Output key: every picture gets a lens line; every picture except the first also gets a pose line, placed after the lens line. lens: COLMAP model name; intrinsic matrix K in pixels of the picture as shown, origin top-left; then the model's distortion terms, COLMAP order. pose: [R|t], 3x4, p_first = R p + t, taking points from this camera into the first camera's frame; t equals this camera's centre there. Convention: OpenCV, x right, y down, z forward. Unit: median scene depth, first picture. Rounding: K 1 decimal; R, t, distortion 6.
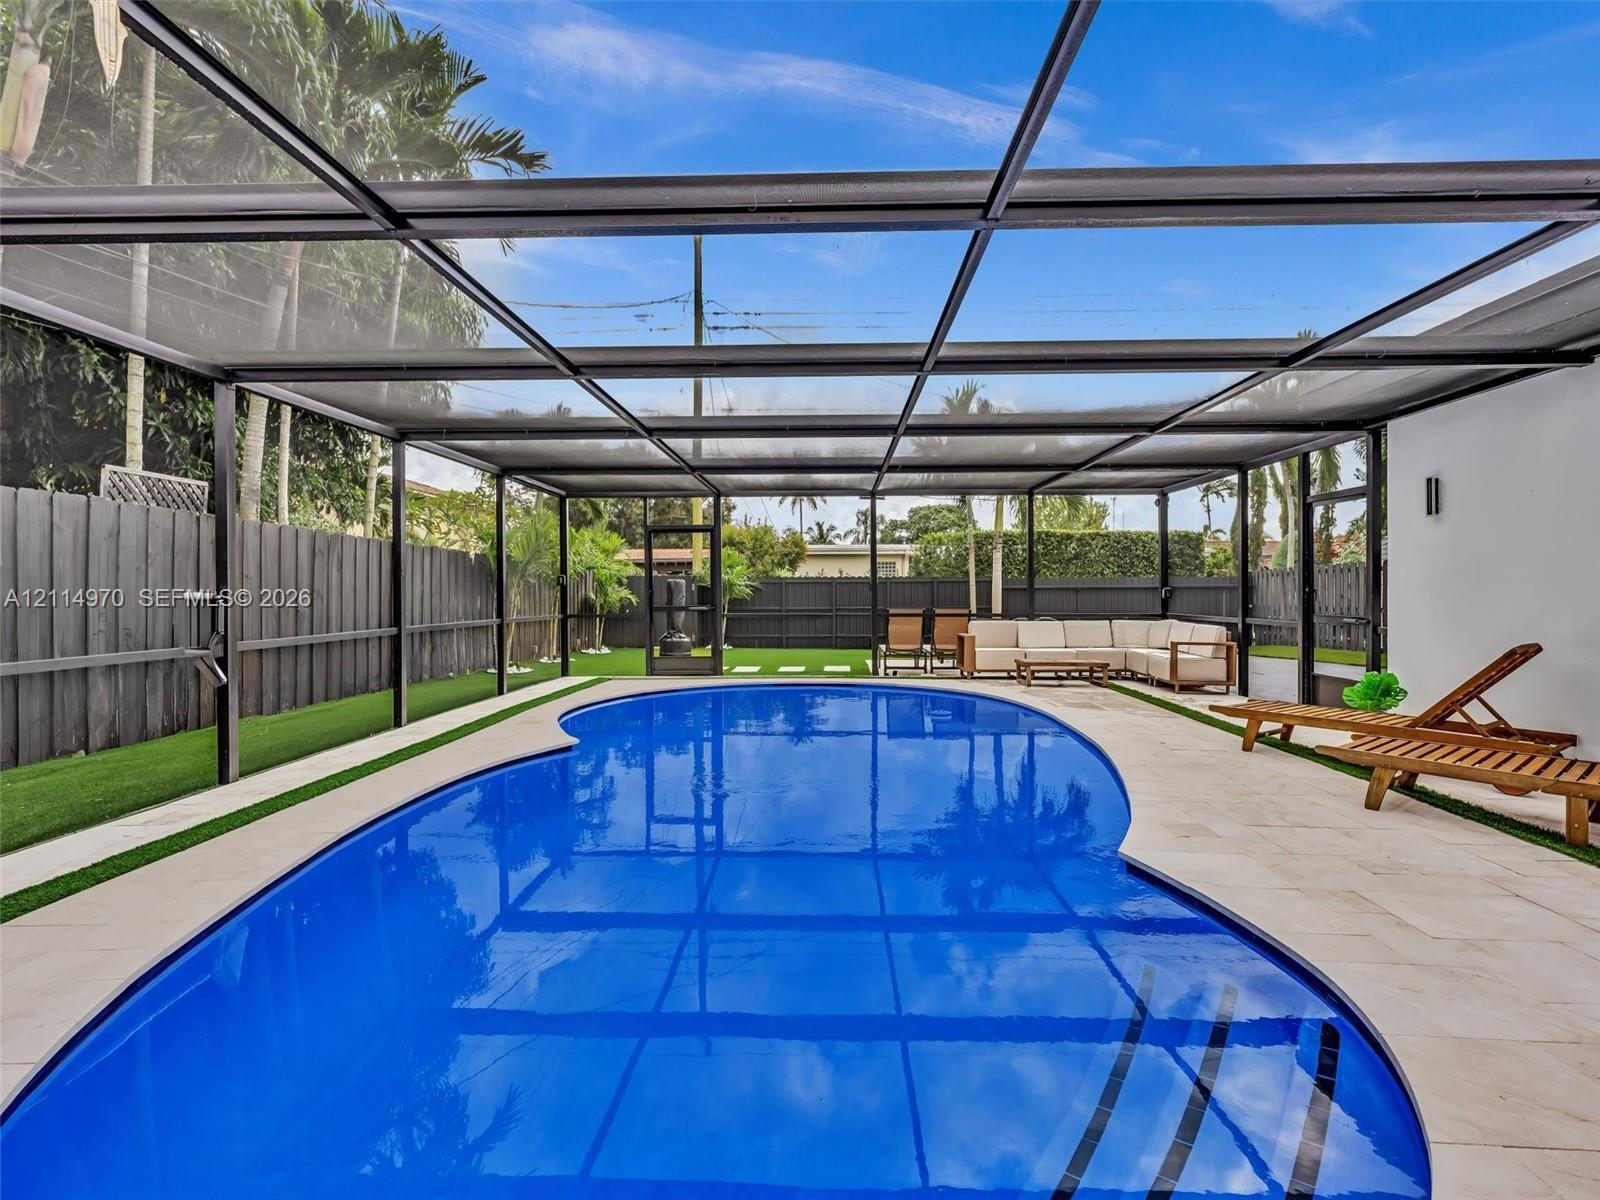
lens RADIAL K [[802.8, 0, 771.7], [0, 802.8, 588.9], [0, 0, 1]] dist [-0.006064, 0.000638]
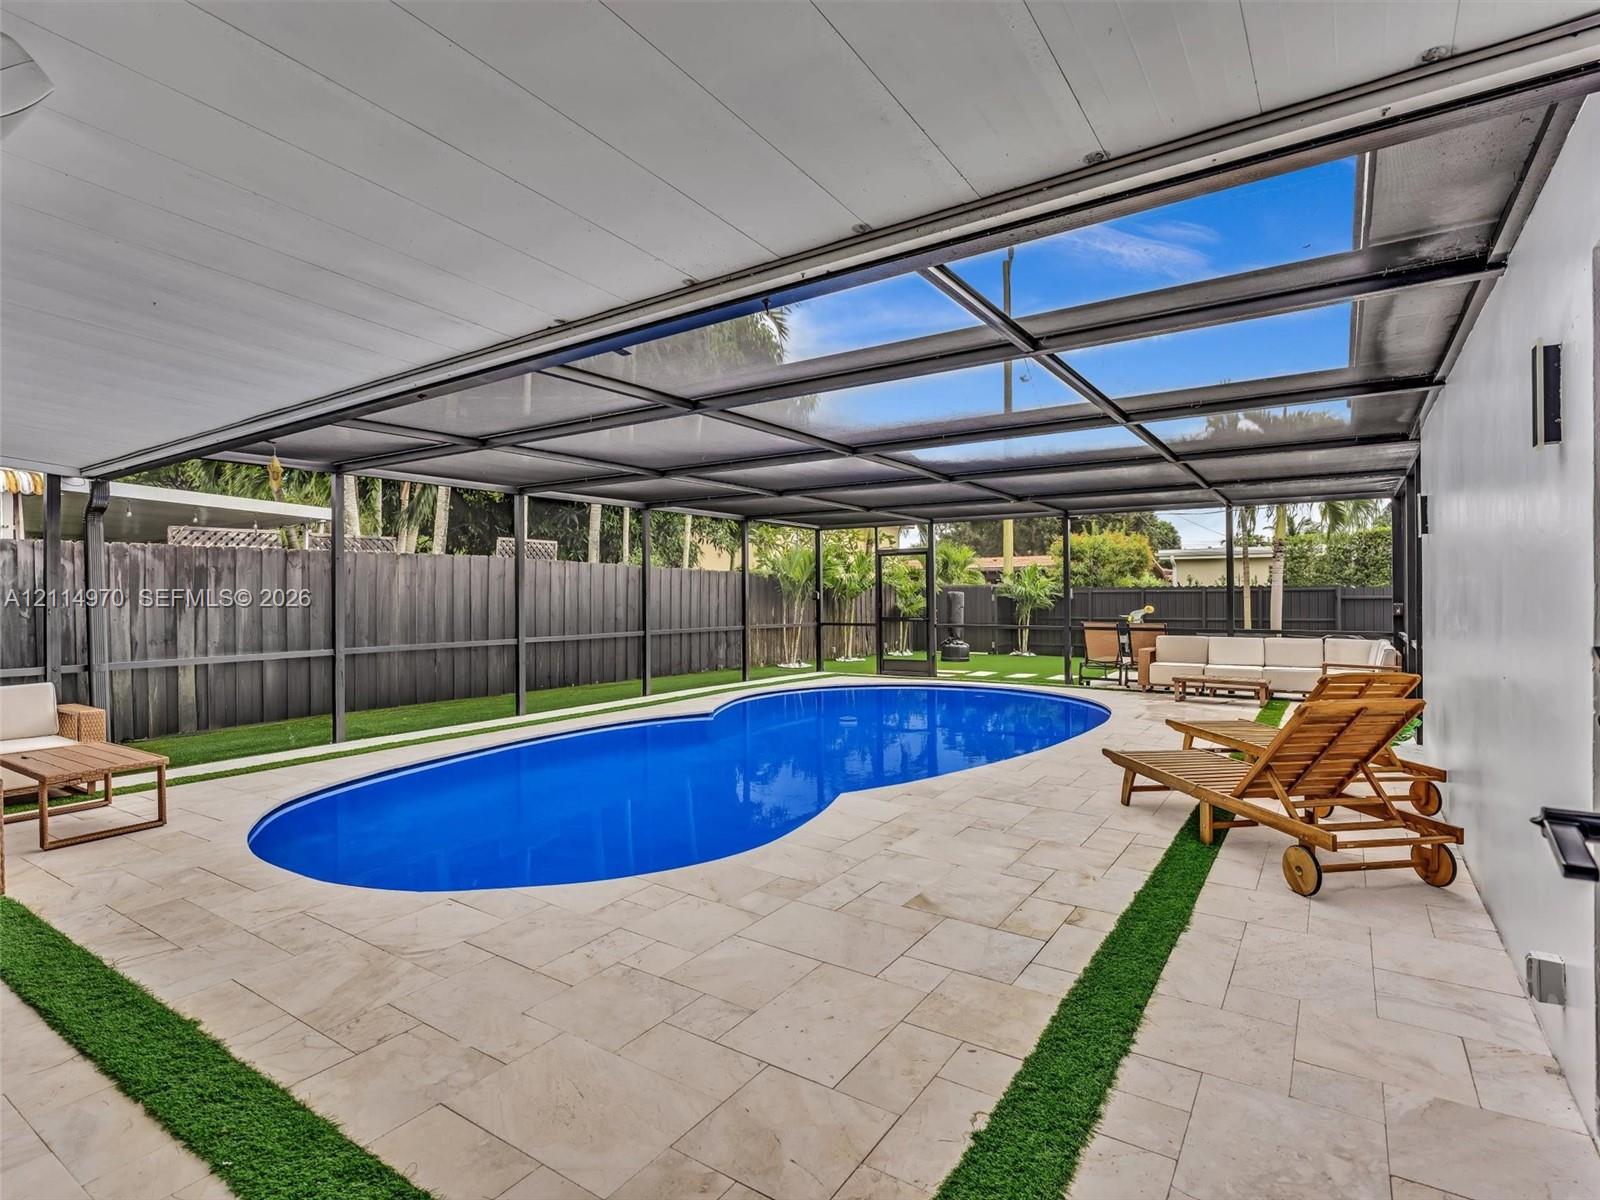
lens RADIAL K [[802.8, 0, 784.0], [0, 802.8, 597.2], [0, 0, 1]] dist [-0.006064, 0.000638]
pose [[0.850297, 0.000064, -0.526303, 0.365971], [0.003364, 0.999979, 0.005556, -0.015680], [0.526293, -0.006494, 0.850279, -0.106254]]
